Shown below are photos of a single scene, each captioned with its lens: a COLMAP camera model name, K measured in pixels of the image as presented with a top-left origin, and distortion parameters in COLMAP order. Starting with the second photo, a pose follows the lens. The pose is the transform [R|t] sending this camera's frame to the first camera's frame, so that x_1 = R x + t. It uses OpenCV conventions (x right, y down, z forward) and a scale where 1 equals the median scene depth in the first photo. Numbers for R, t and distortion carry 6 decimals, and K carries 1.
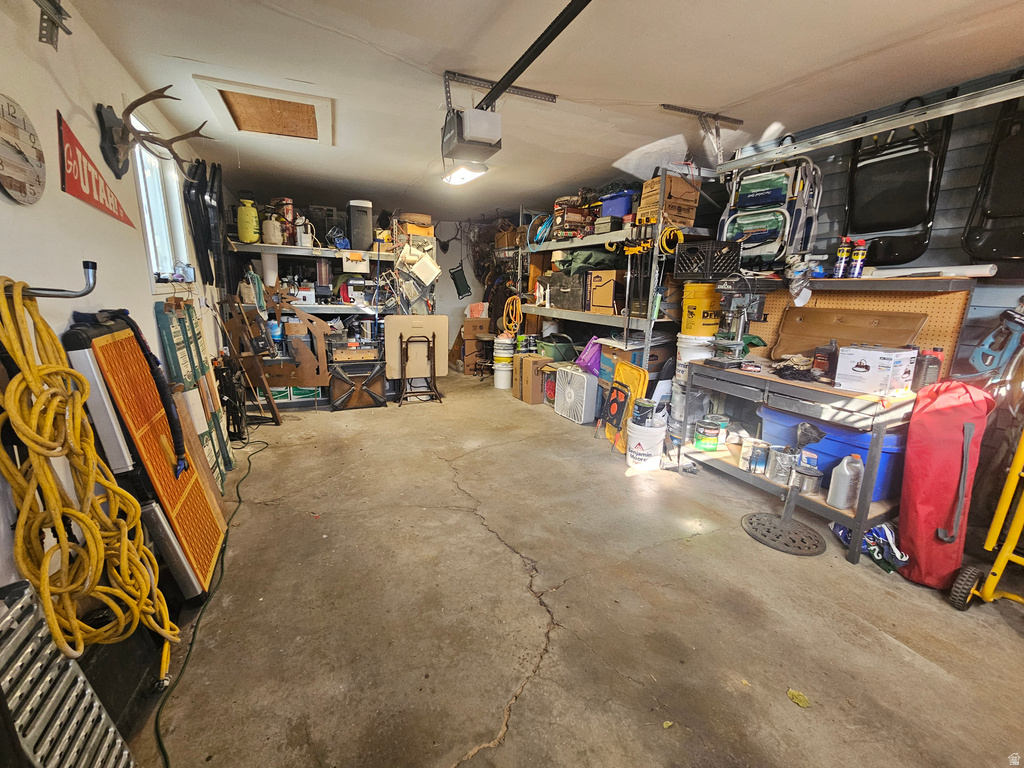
lens RADIAL K [[427.6, 0, 510.5], [0, 427.6, 386.8], [0, 0, 1]] dist [0.002119, 0.000206]
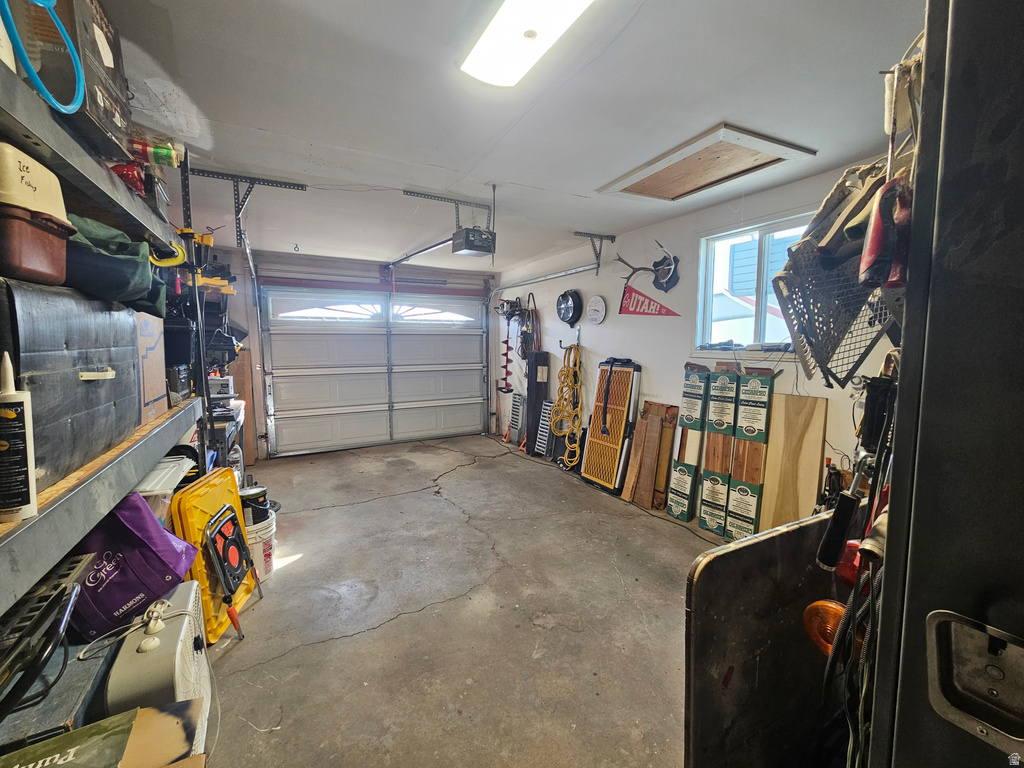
lens RADIAL K [[427.6, 0, 511.2], [0, 427.6, 379.9], [0, 0, 1]] dist [0.002119, 0.000206]
pose [[-0.998449, -0.020683, -0.051698, -0.183051], [-0.036219, 0.946431, 0.320869, -0.718780], [0.042292, 0.322244, -0.945712, 2.892469]]
